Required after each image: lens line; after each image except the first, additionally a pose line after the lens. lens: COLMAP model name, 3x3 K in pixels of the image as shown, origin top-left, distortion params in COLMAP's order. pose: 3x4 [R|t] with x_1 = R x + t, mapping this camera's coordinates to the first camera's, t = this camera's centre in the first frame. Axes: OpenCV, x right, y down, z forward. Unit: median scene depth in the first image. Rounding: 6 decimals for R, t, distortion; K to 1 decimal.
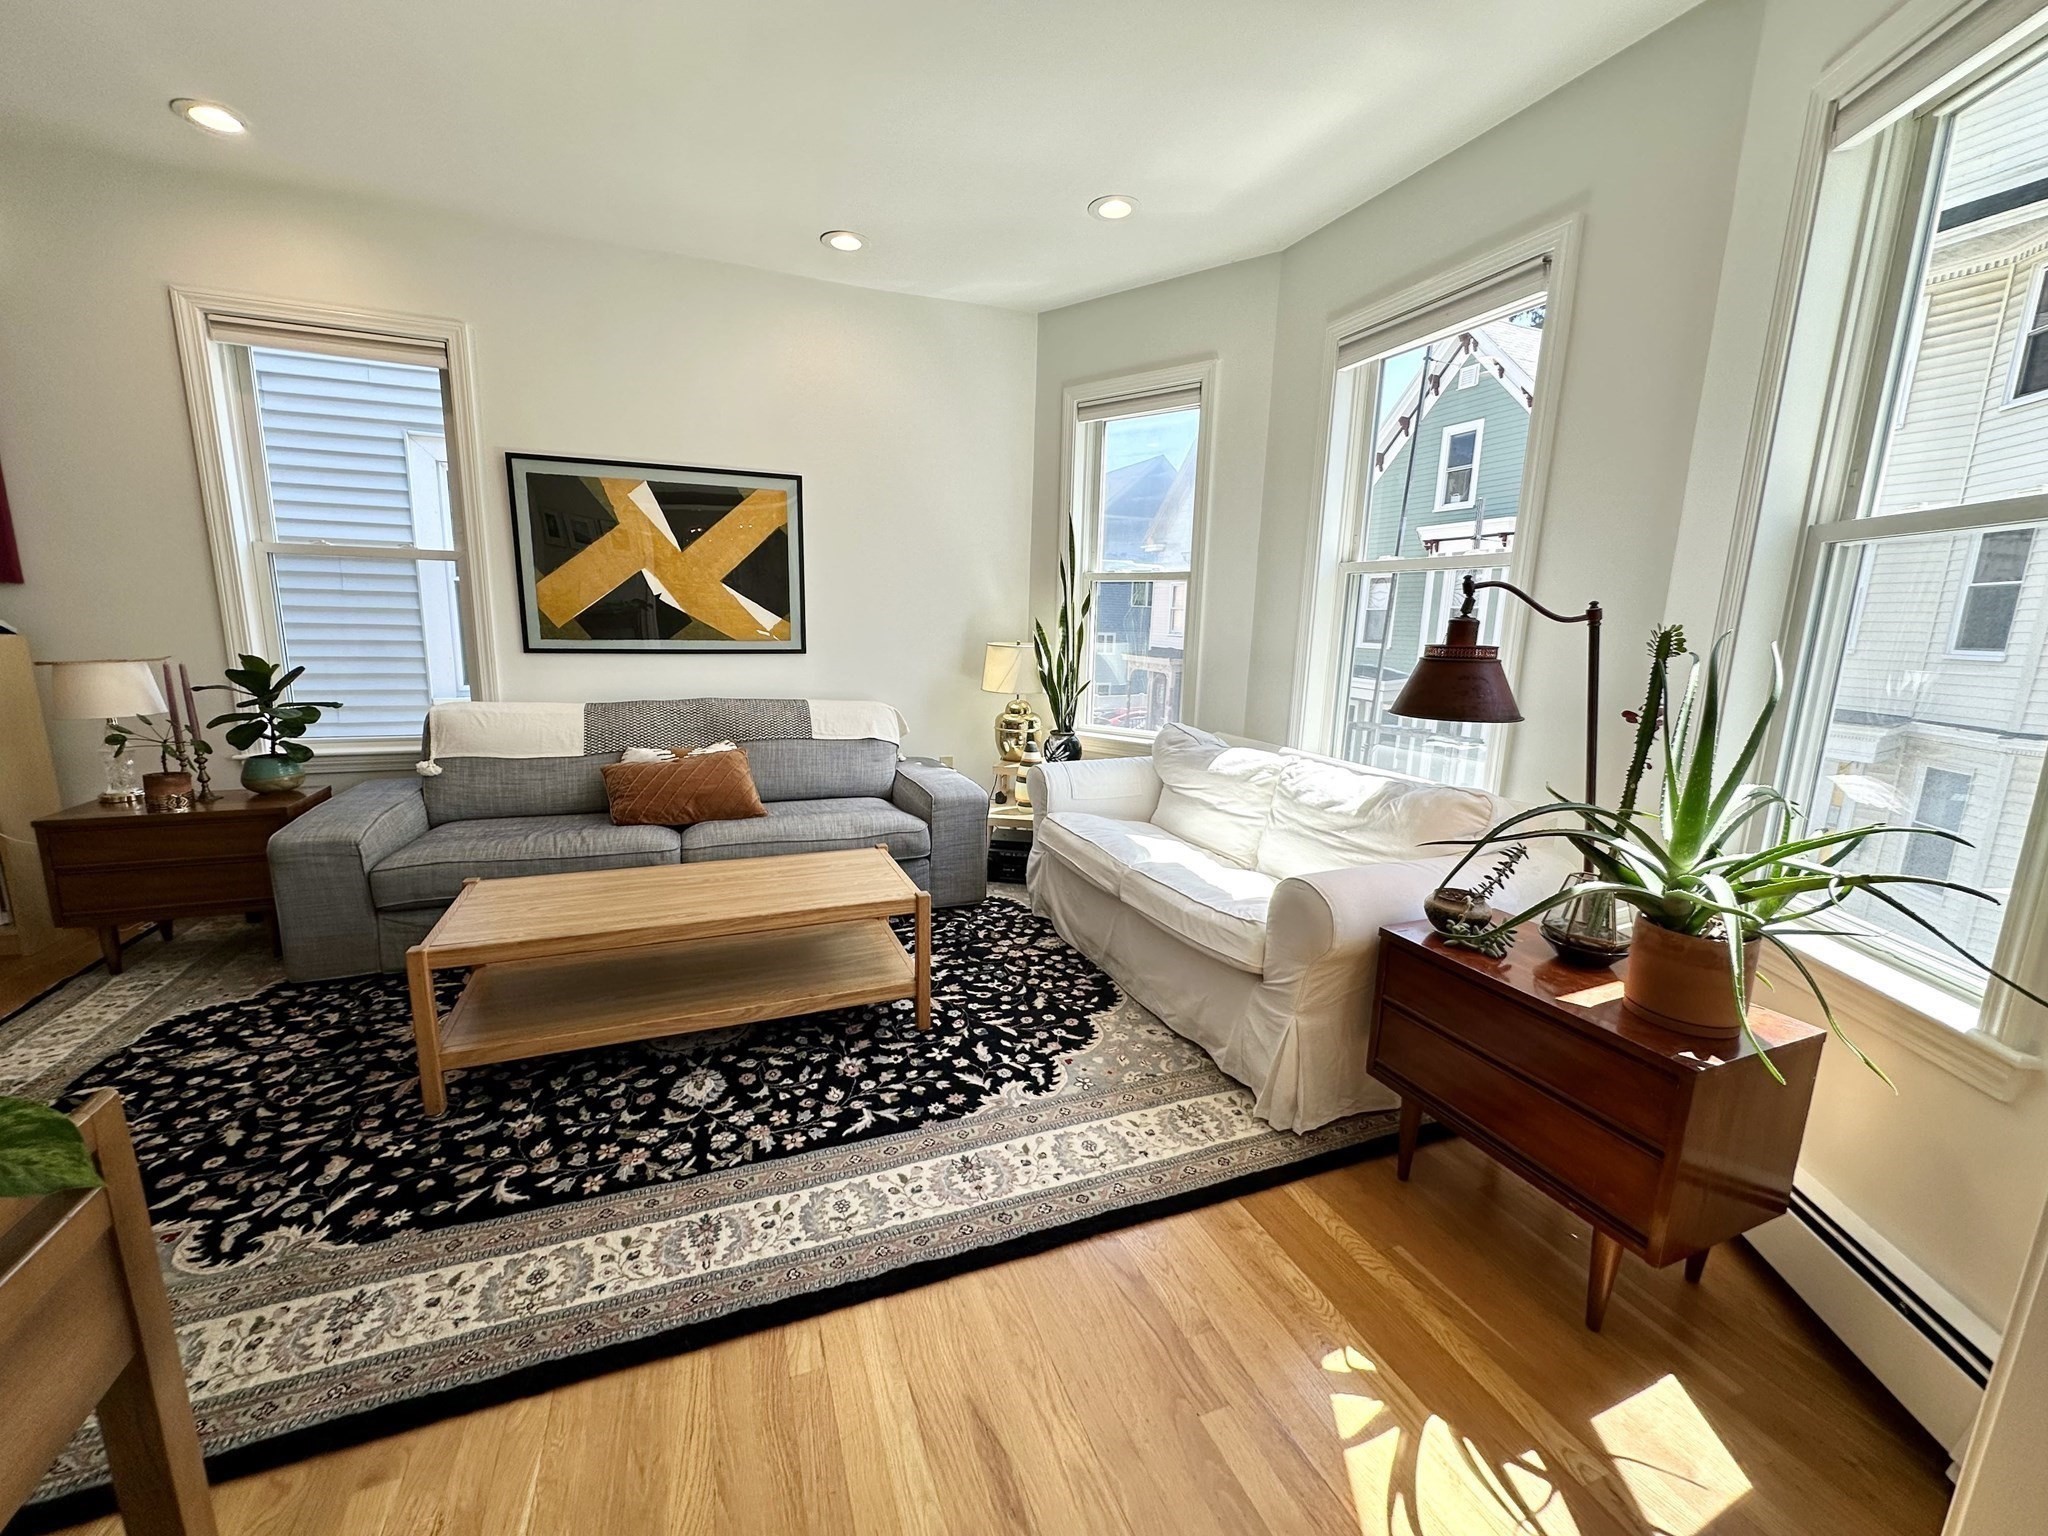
lens RADIAL K [[813.2, 0, 1021.2], [0, 813.2, 768.3], [0, 0, 1]] dist [-0.003047, 0.000183]
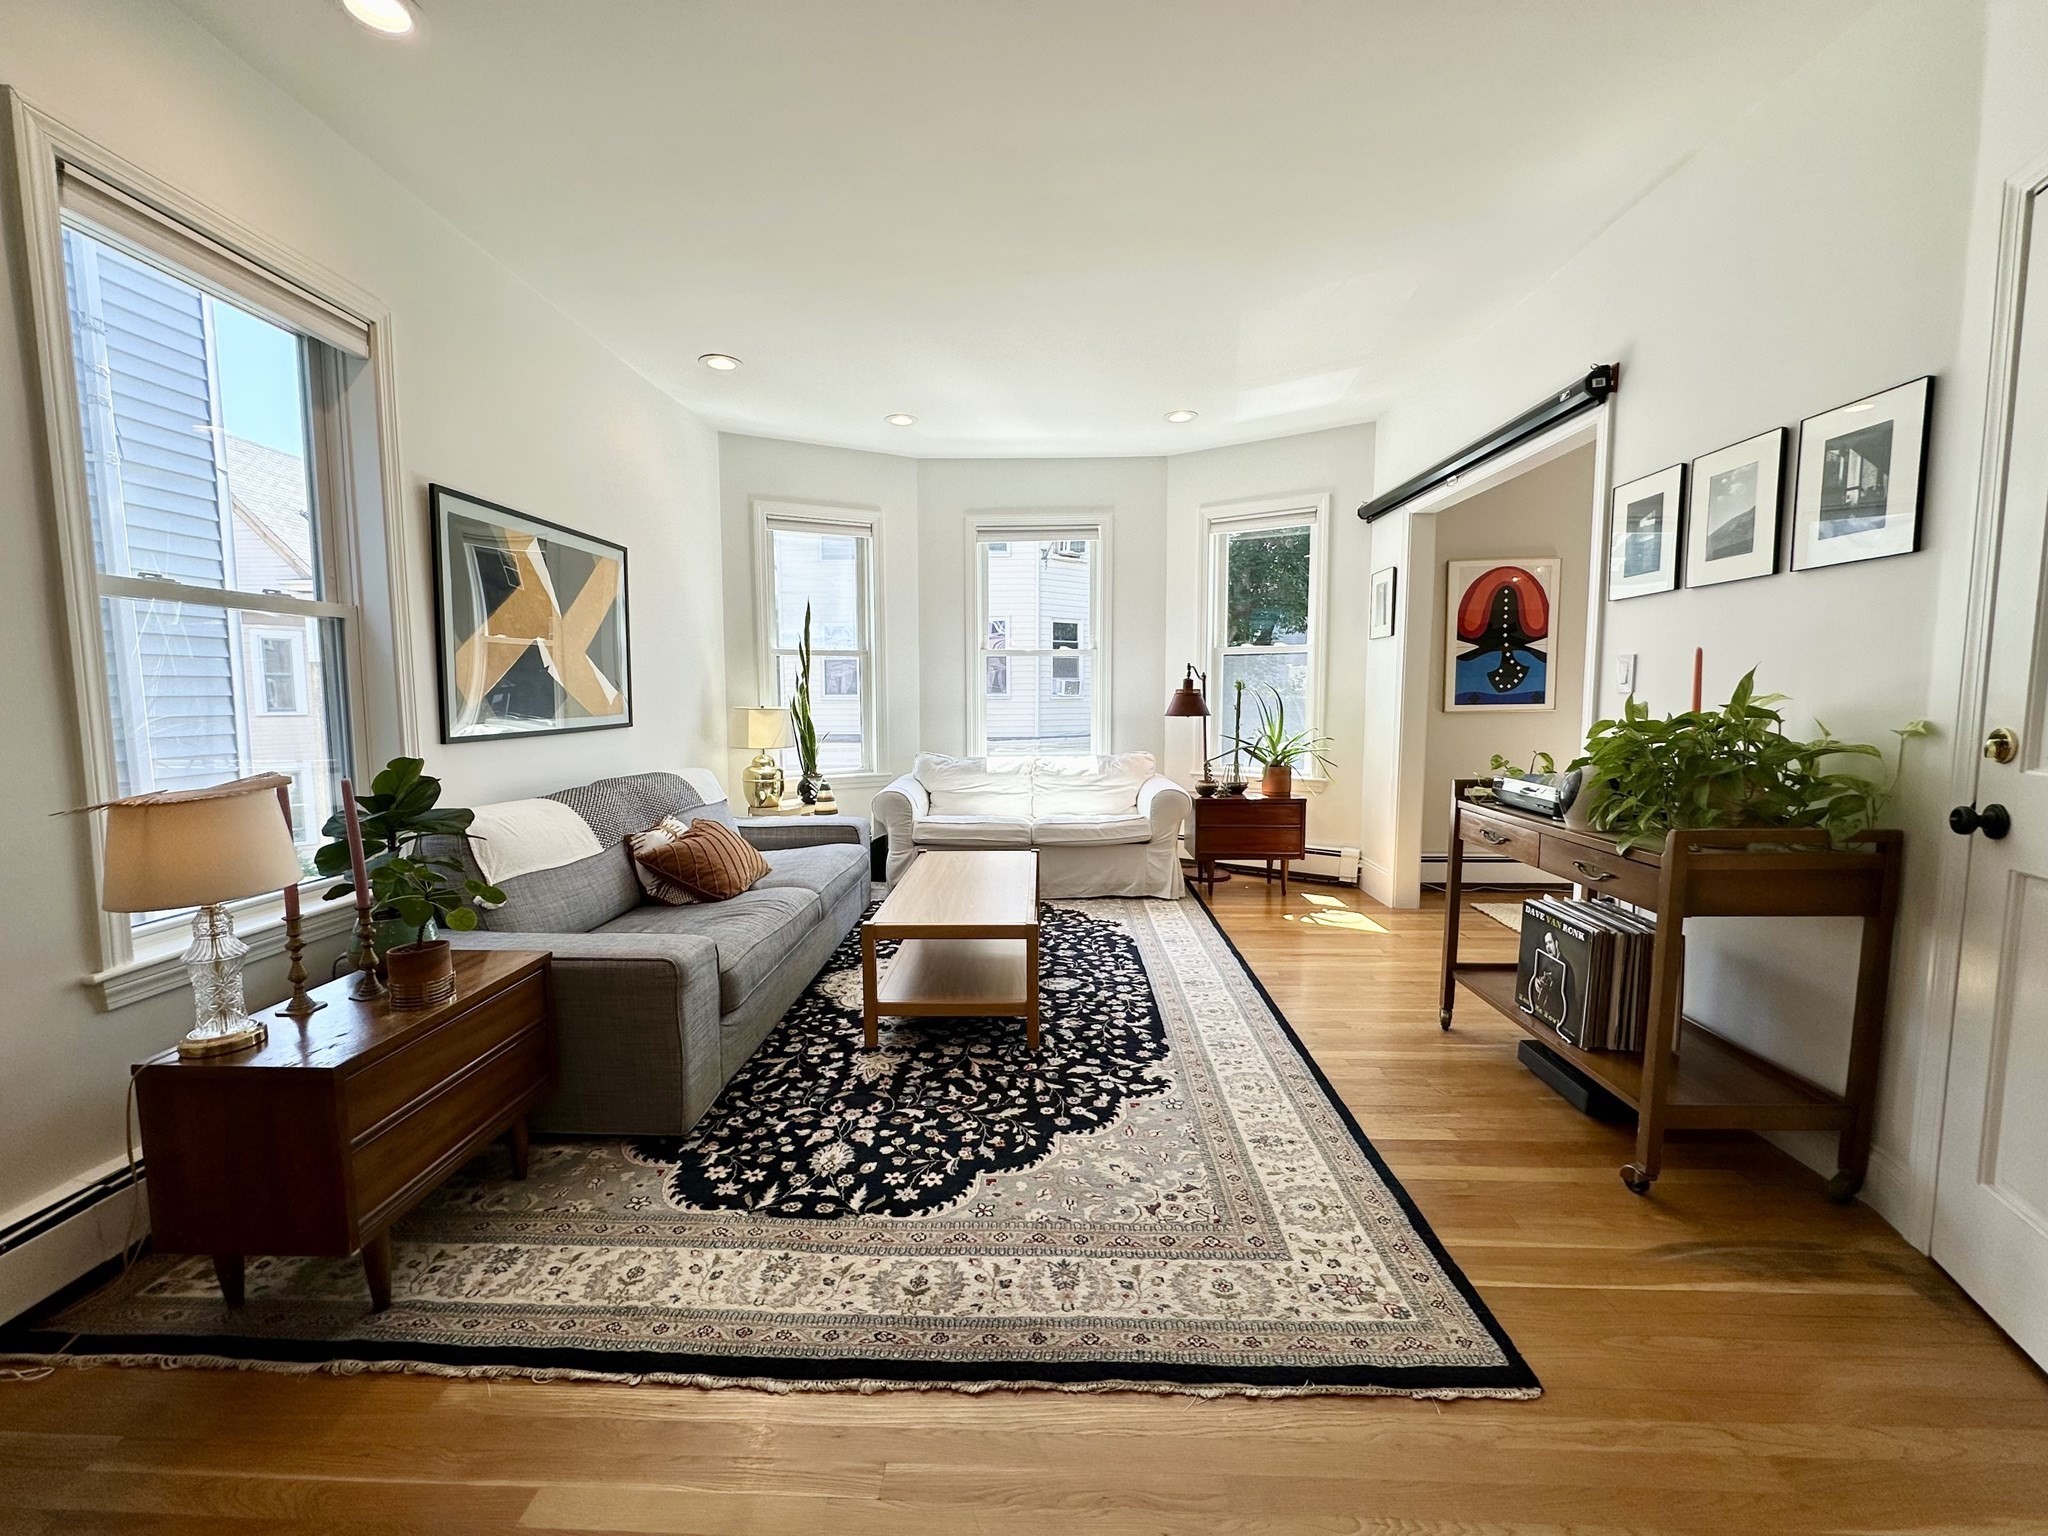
lens RADIAL K [[813.2, 0, 1021.5], [0, 813.2, 768.1], [0, 0, 1]] dist [-0.003047, 0.000183]
pose [[0.403224, -0.112980, 0.908100, -1.803338], [0.182393, 0.982361, 0.041231, -0.090640], [-0.896741, 0.149005, 0.416718, 0.357908]]
